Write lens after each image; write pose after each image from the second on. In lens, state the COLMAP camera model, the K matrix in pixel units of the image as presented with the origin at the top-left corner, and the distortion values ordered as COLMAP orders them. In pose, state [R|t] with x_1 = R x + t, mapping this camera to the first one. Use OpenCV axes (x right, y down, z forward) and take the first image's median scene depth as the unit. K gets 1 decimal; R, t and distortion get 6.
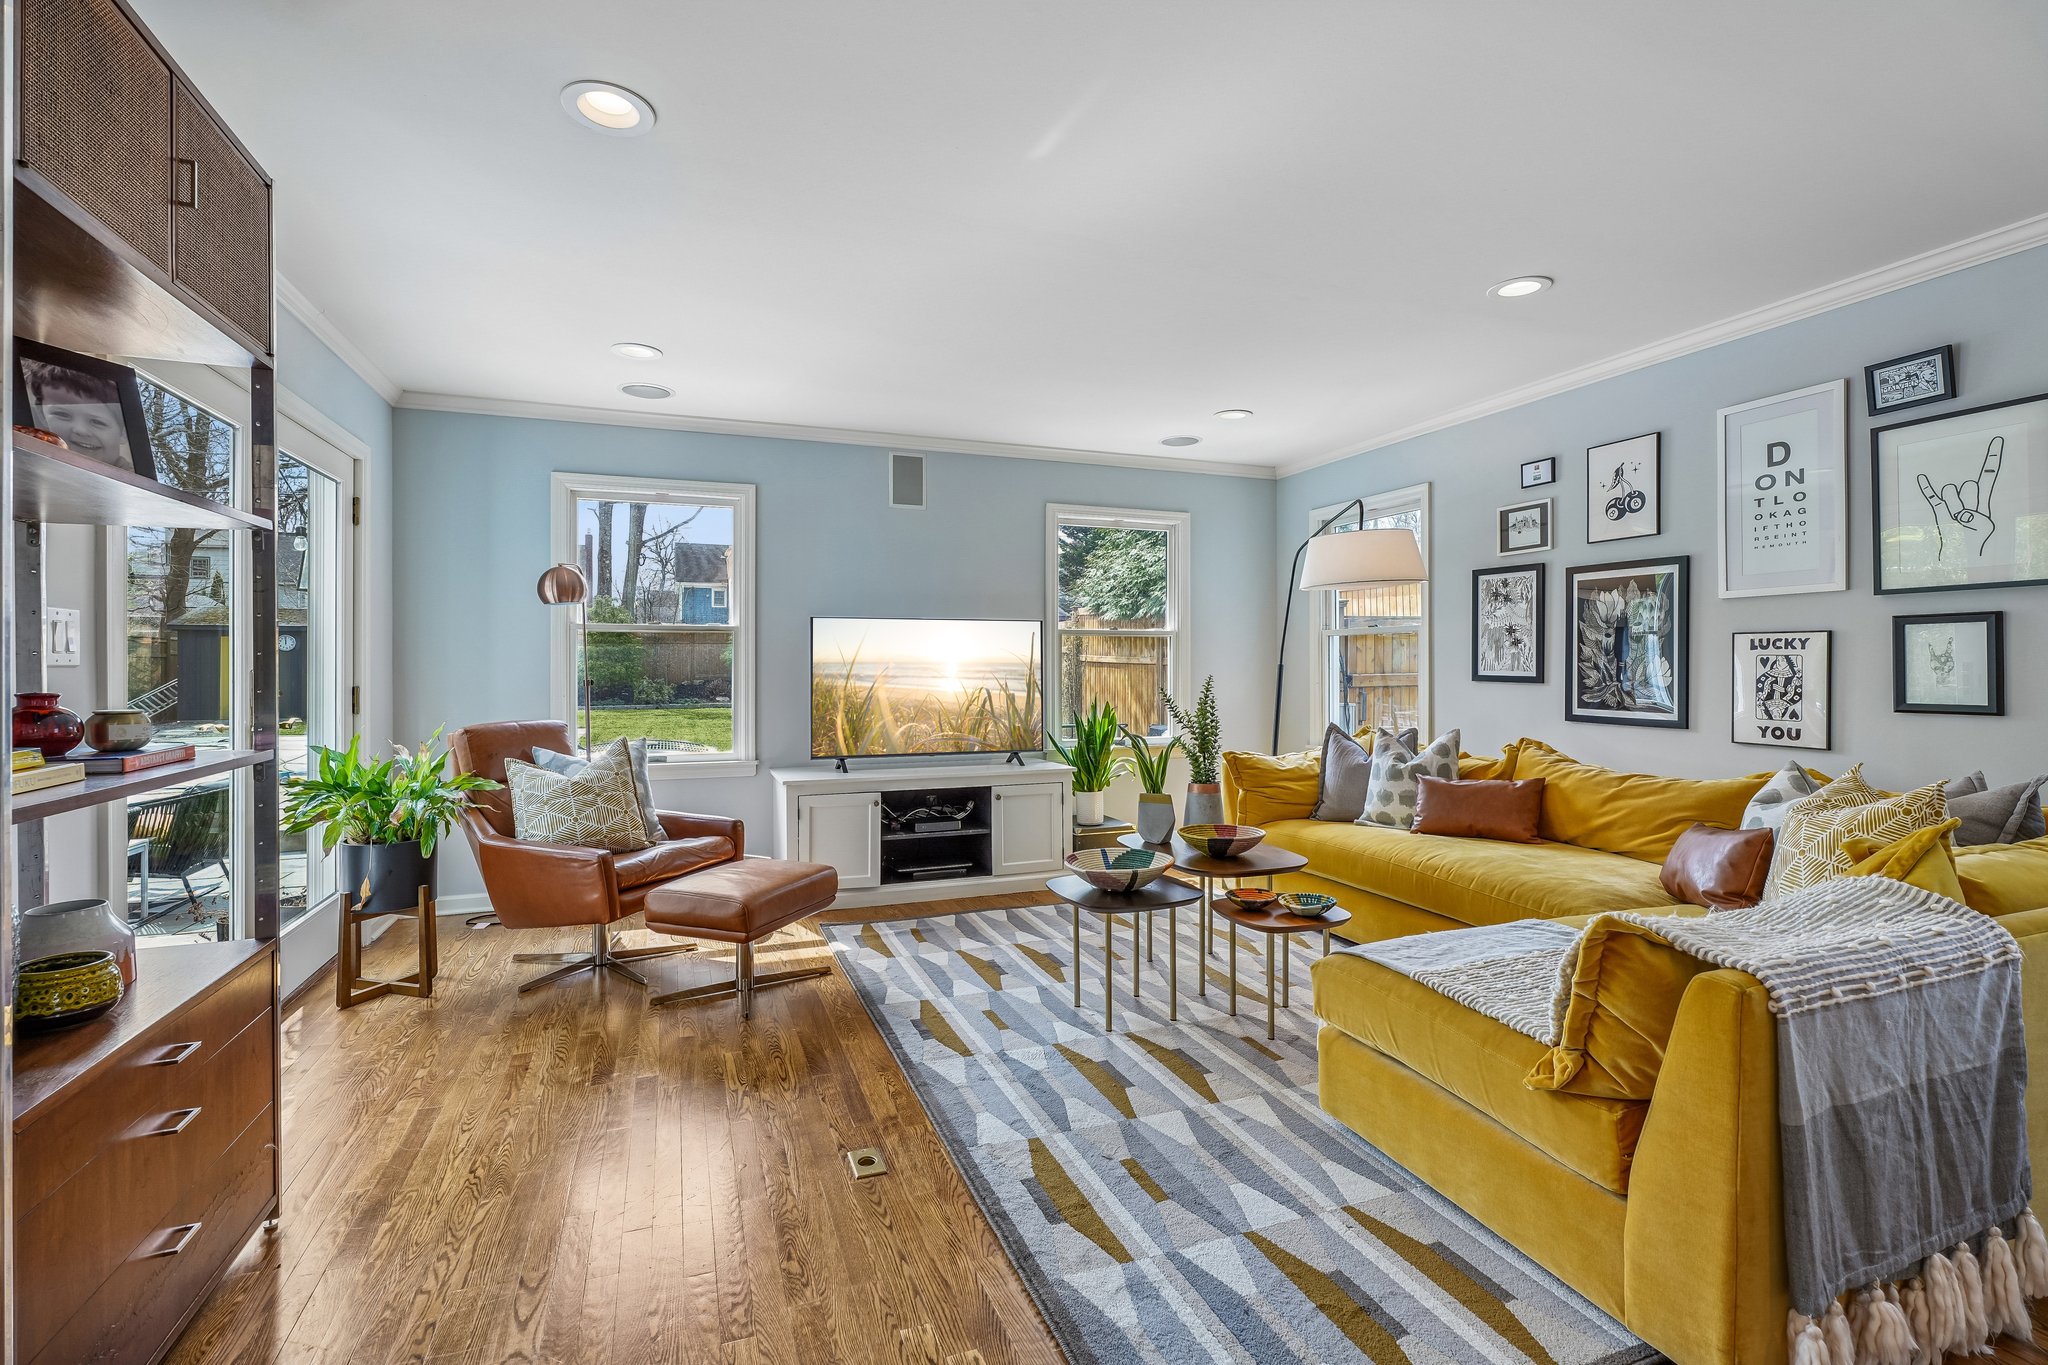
lens RADIAL K [[920.8, 0, 1024.0], [0, 920.8, 682.5], [0, 0, 1]] dist [0.001558, 0.000416]
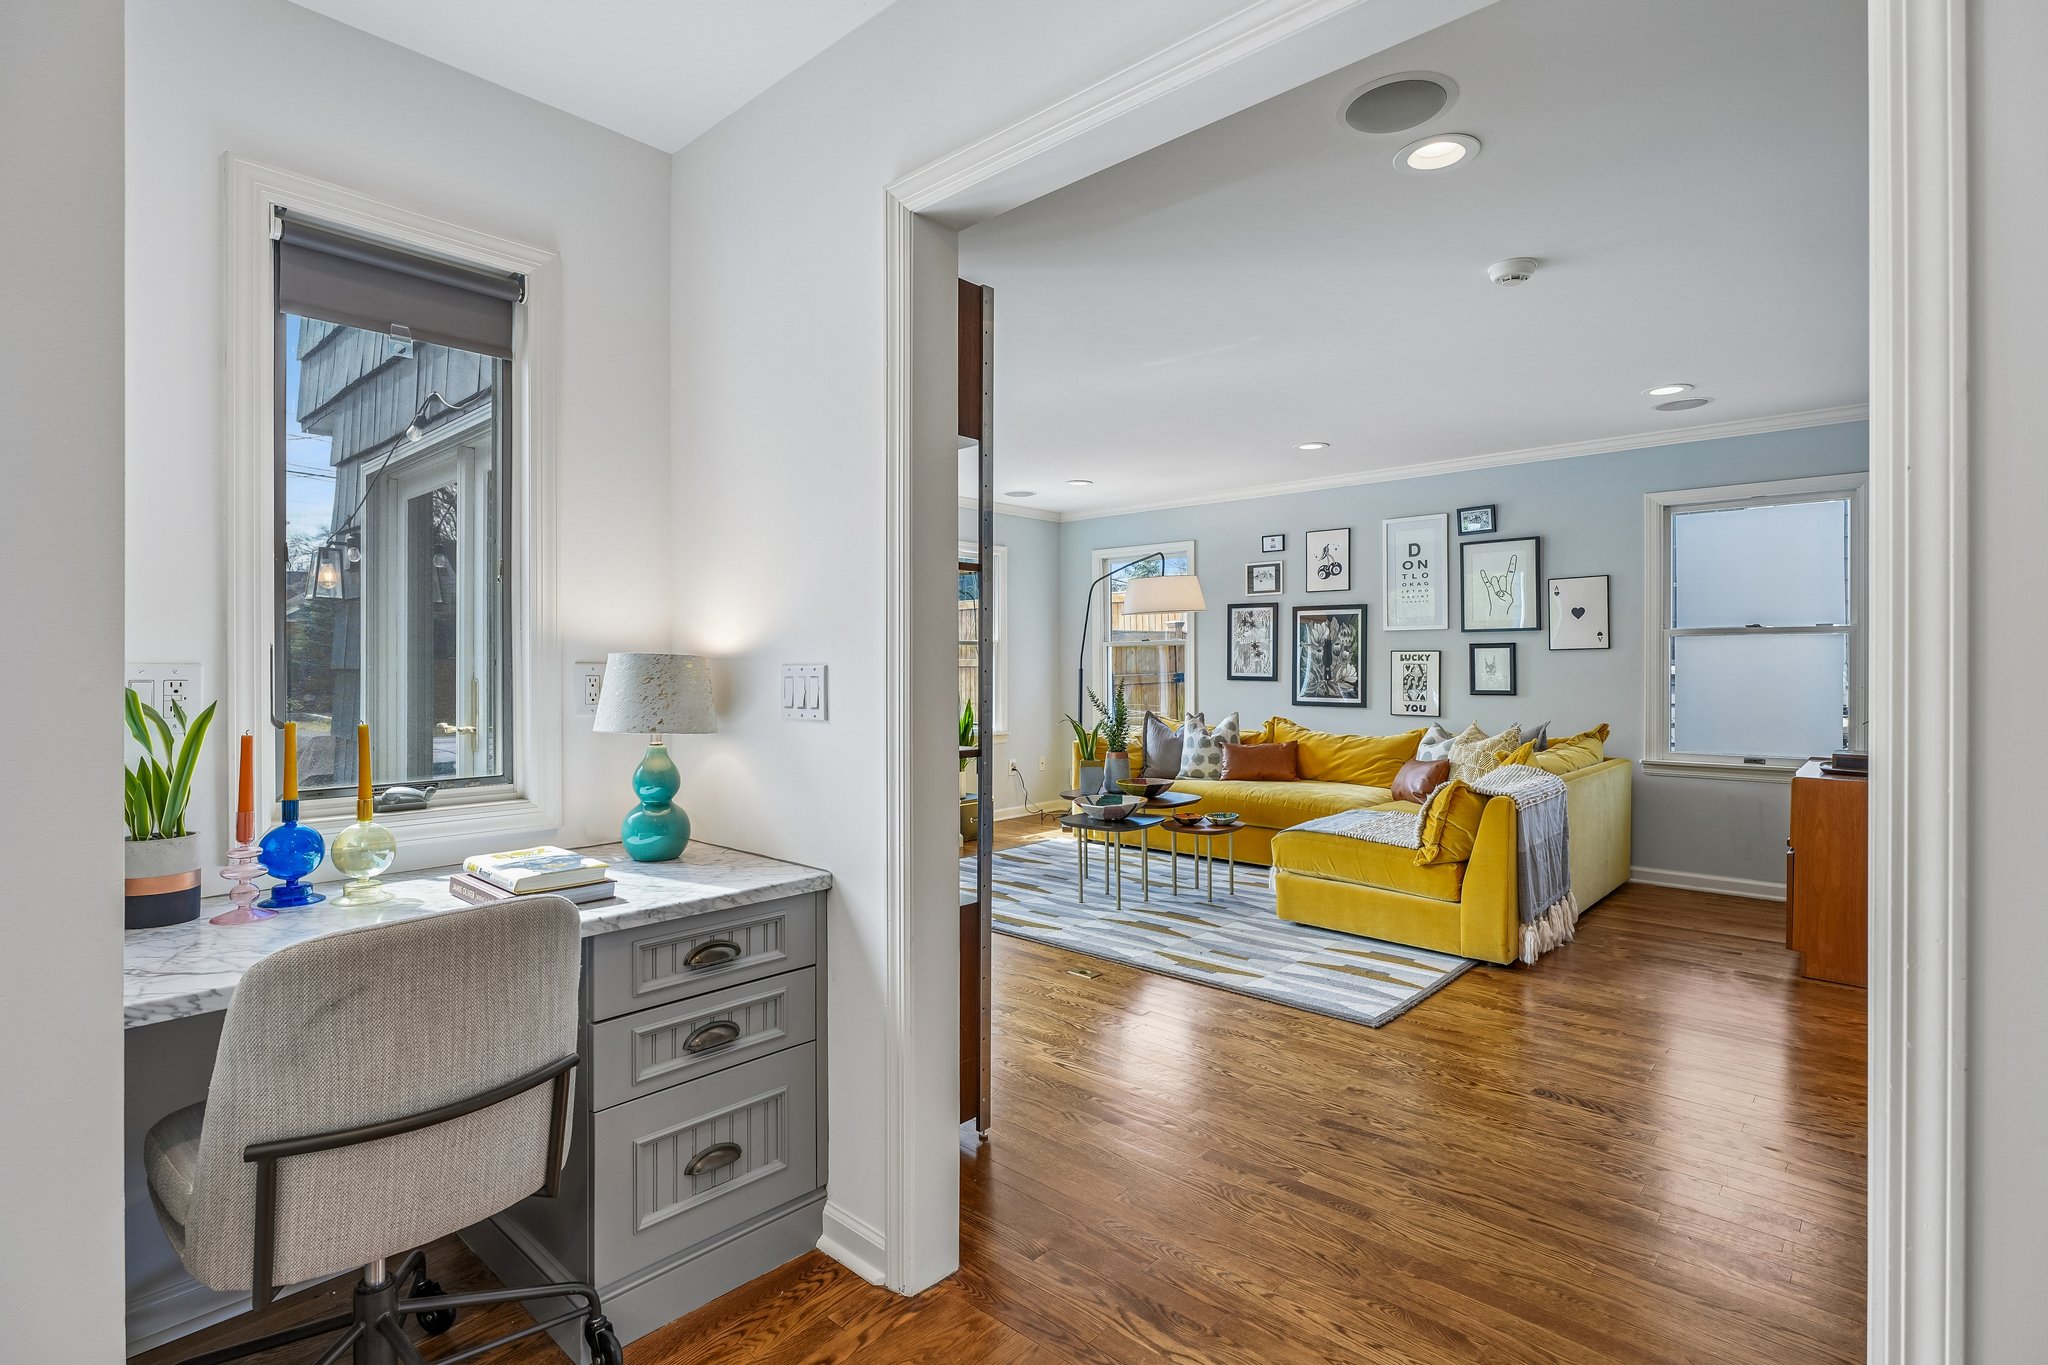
lens RADIAL K [[980.0, 0, 1024.0], [0, 980.0, 682.5], [0, 0, 1]] dist [-0.003898, -0.000318]
pose [[0.897146, -0.008501, 0.441651, -0.641808], [0.008810, 0.999960, 0.001351, -0.003237], [-0.441645, 0.002679, 0.897186, -0.330582]]
